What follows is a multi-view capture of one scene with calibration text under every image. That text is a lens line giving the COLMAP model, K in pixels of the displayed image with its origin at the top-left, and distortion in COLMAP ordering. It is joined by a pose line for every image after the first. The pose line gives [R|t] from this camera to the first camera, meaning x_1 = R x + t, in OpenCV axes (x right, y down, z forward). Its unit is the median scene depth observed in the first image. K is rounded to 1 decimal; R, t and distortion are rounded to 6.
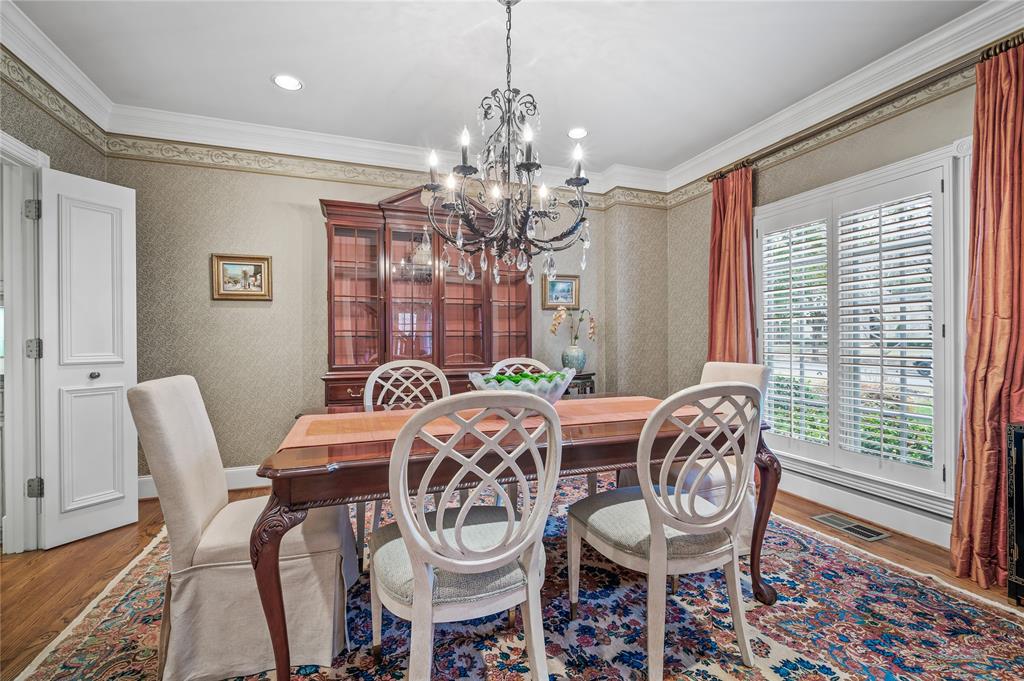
lens RADIAL K [[439.9, 0, 510.2], [0, 439.9, 338.3], [0, 0, 1]] dist [-0.002601, 0.000598]
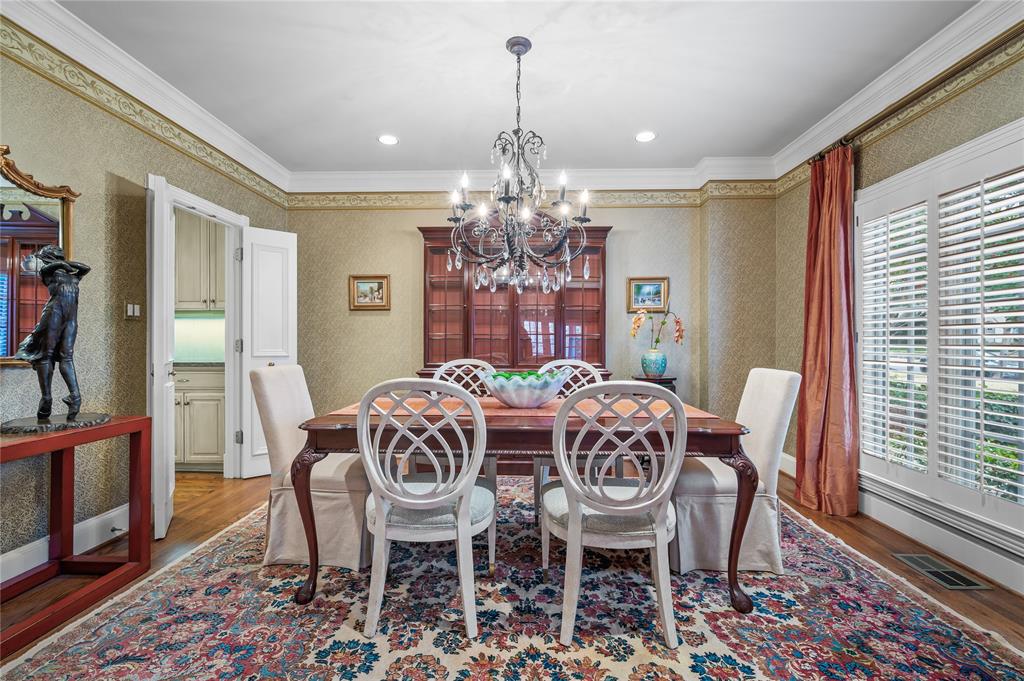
lens RADIAL K [[465.0, 0, 516.1], [0, 465.0, 342.5], [0, 0, 1]] dist [-0.004225, 0.000847]
pose [[0.925966, 0.007930, -0.377523, 0.348198], [-0.006651, 0.999967, 0.004690, -0.001930], [0.377547, -0.001832, 0.925988, -0.108869]]
